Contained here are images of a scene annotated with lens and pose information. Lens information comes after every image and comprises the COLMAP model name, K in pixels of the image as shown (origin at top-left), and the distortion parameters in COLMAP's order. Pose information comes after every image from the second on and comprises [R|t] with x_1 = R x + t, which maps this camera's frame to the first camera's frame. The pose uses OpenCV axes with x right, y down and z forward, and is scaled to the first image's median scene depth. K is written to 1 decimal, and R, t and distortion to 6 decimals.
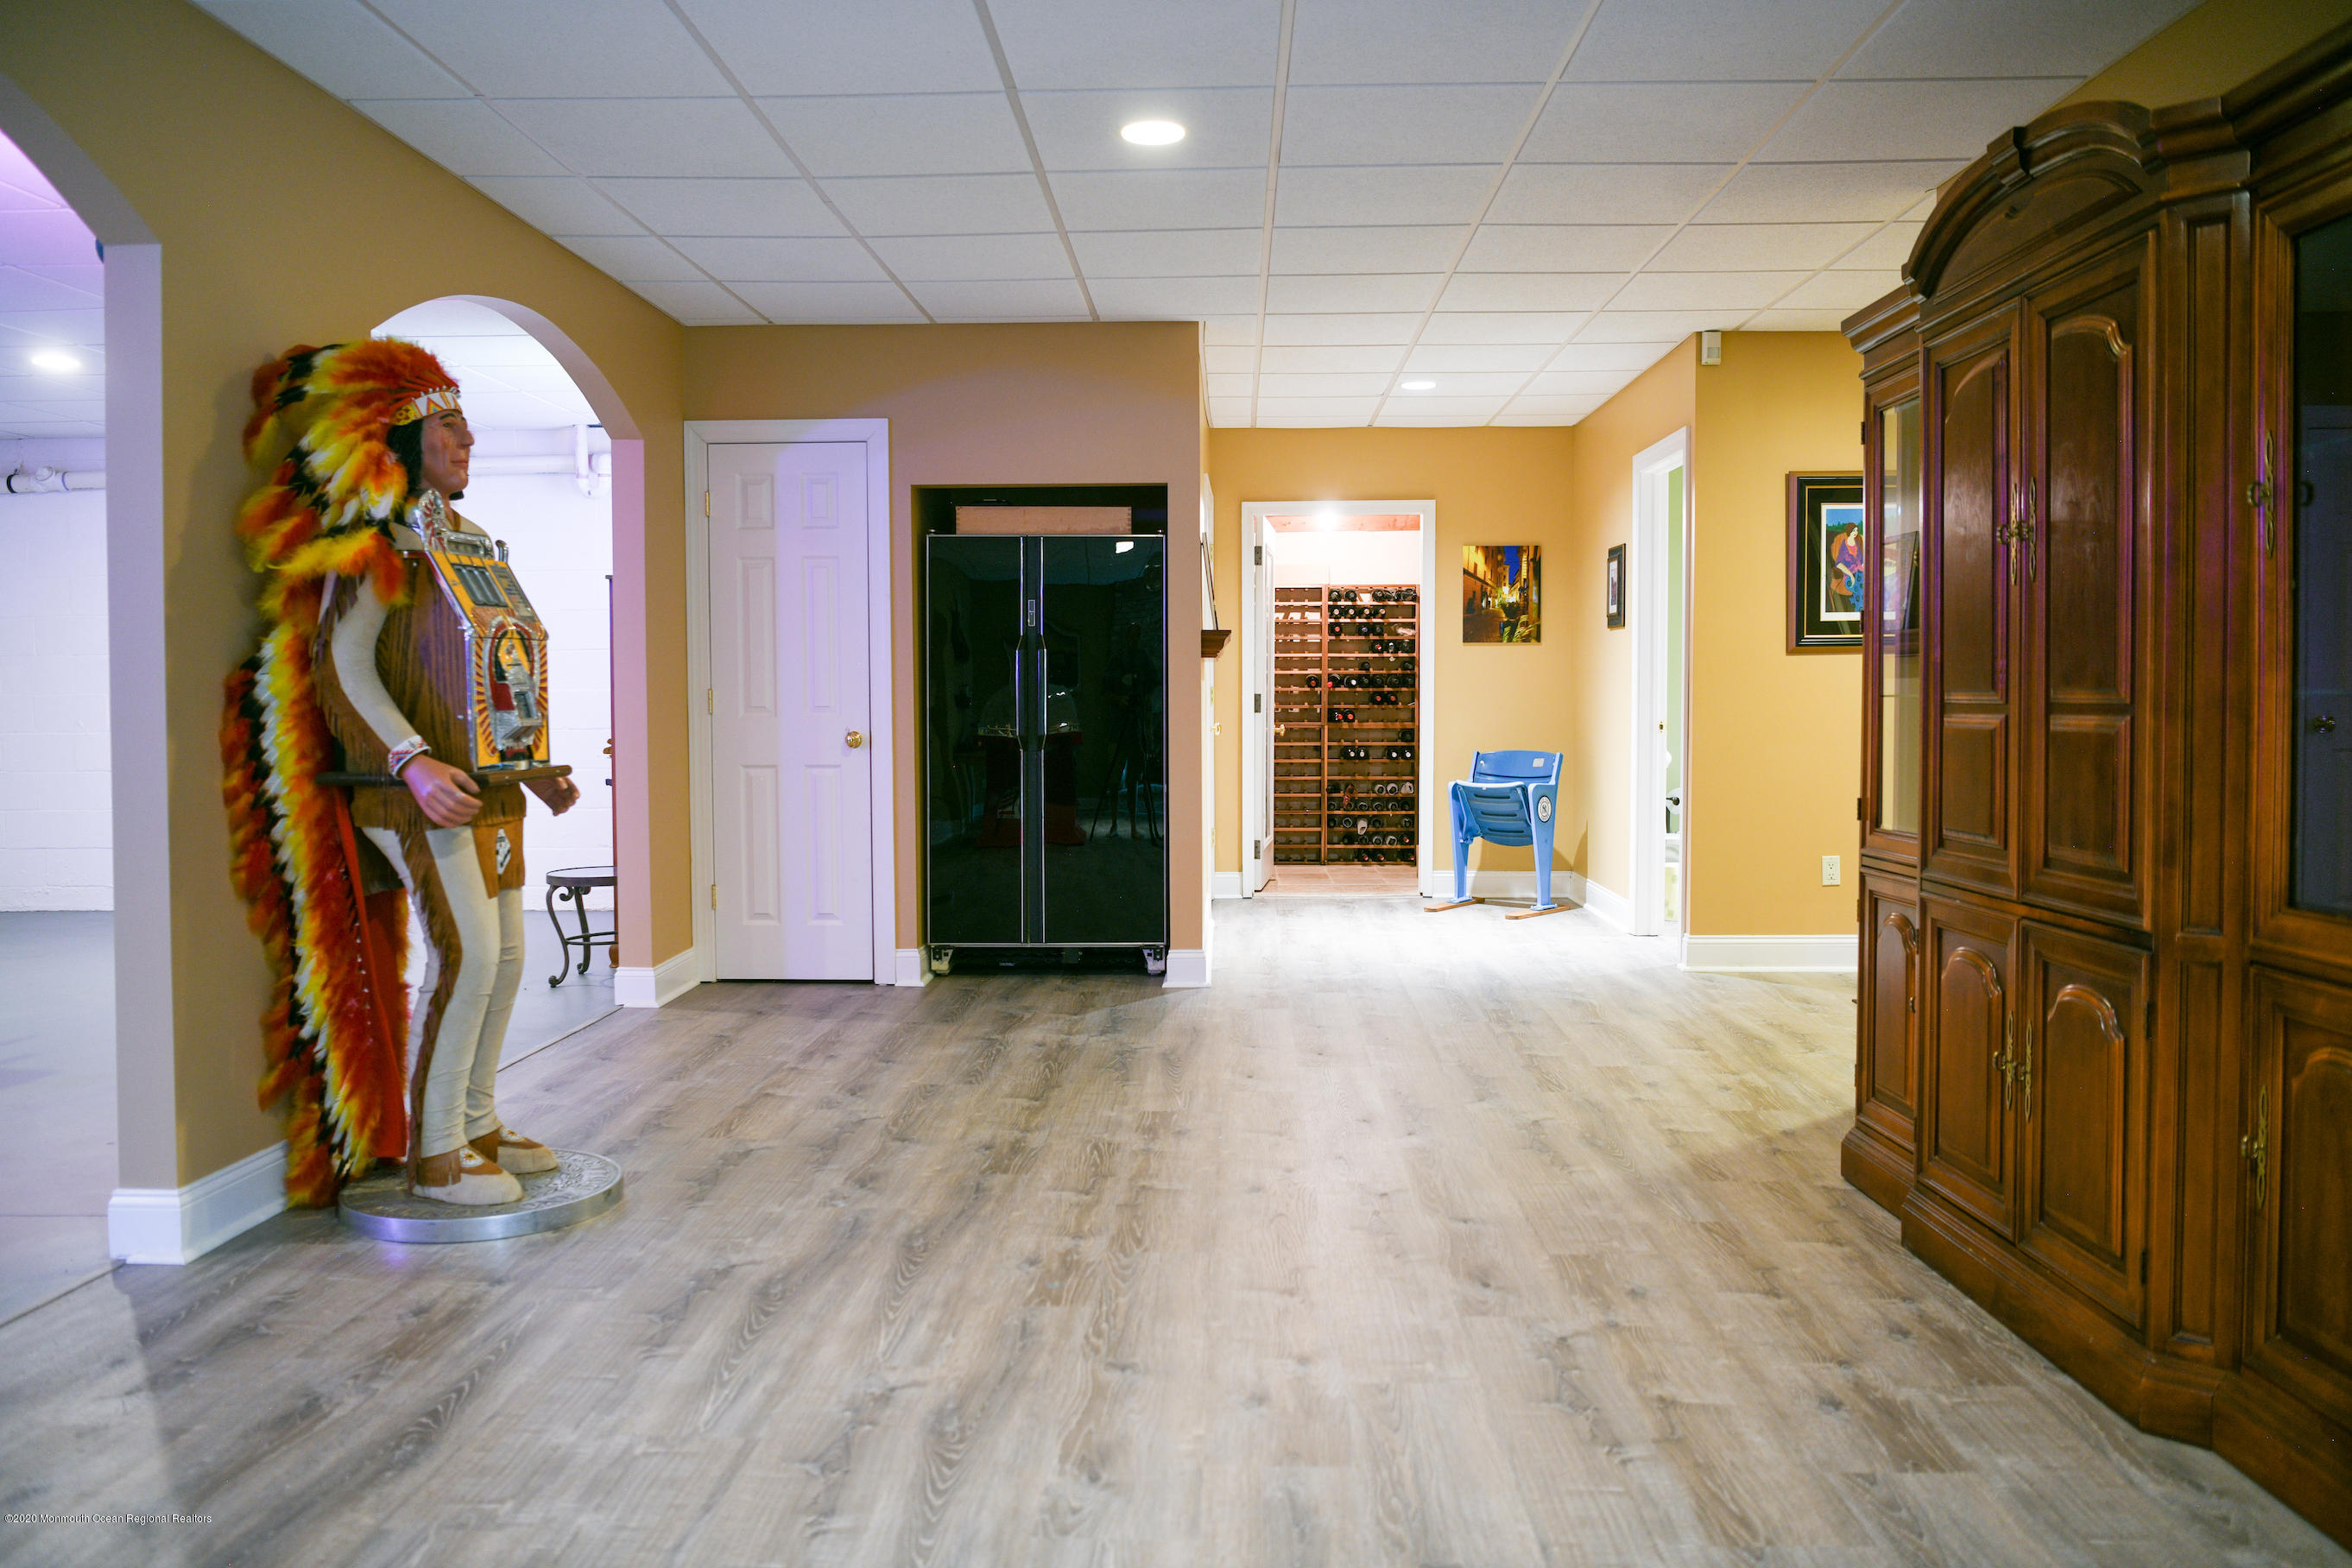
lens RADIAL K [[1767.8, 0, 1182.1], [0, 1767.8, 771.5], [0, 0, 1]] dist [-0.039150, 0.001549]
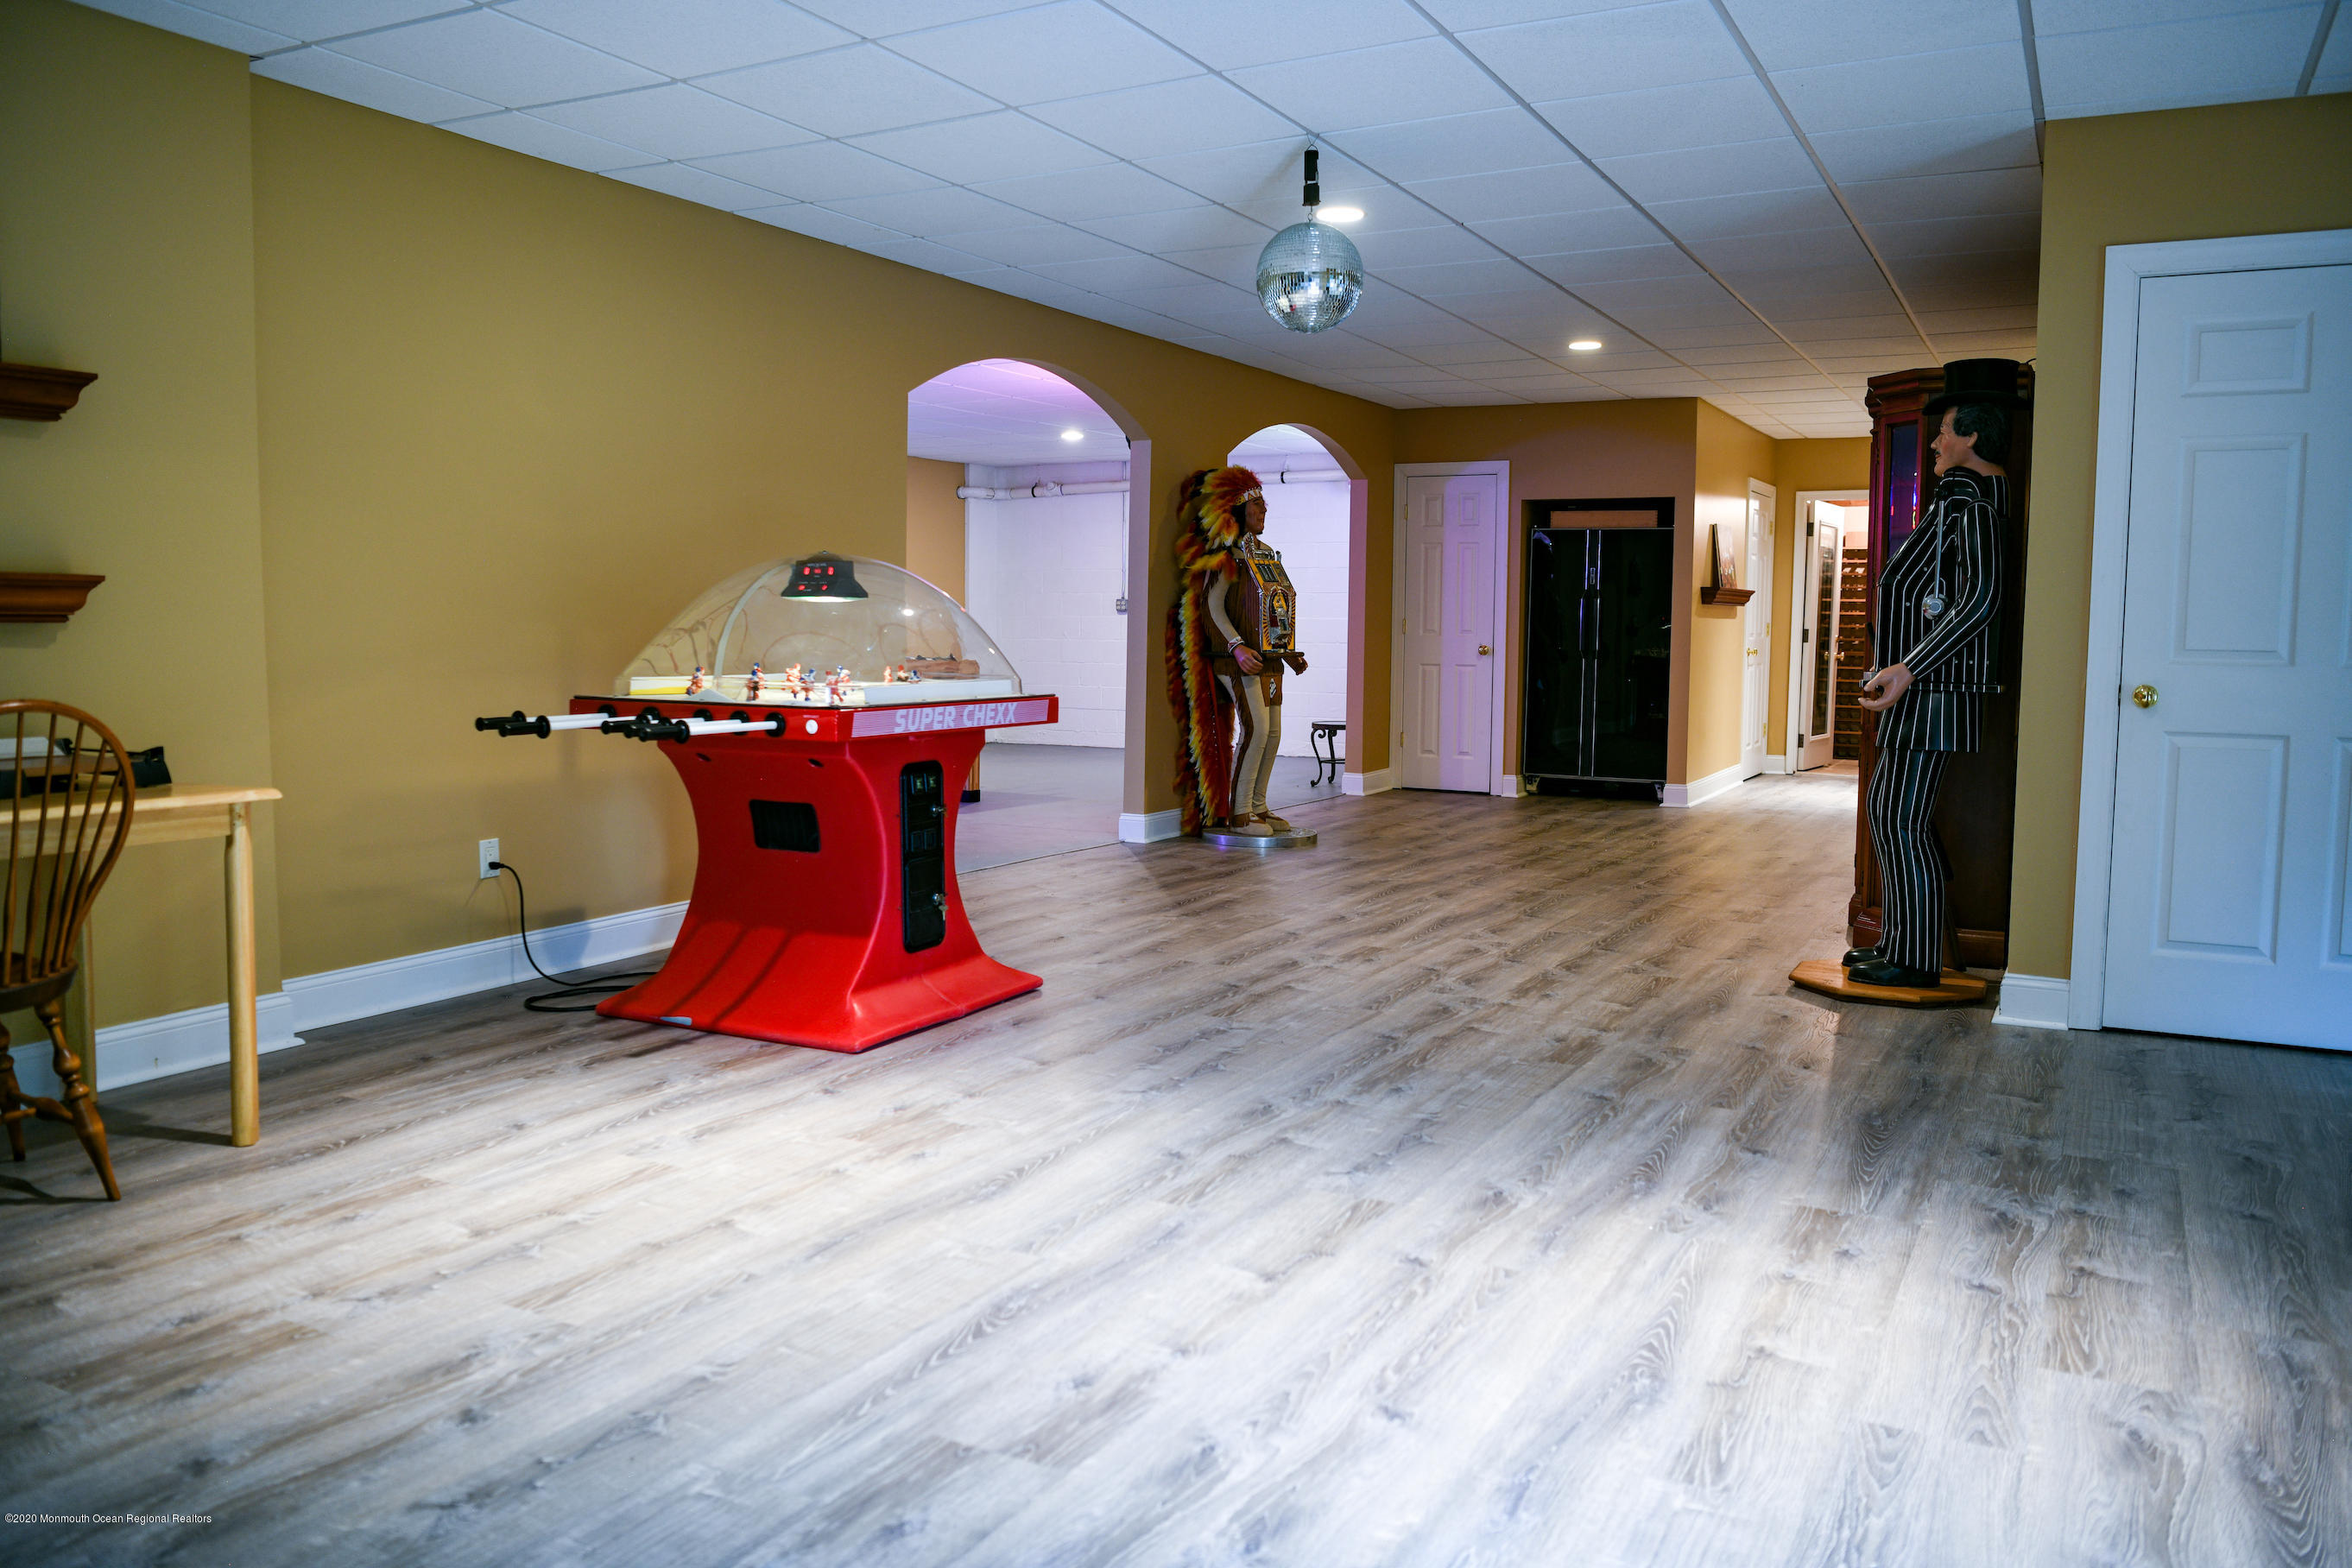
lens RADIAL K [[1767.8, 0, 1182.1], [0, 1767.8, 771.5], [0, 0, 1]] dist [-0.039150, 0.001549]
pose [[0.896167, 0.052107, -0.440648, 0.546866], [-0.034916, 0.998283, 0.047038, 0.050812], [0.442342, -0.026768, 0.896447, -1.160430]]
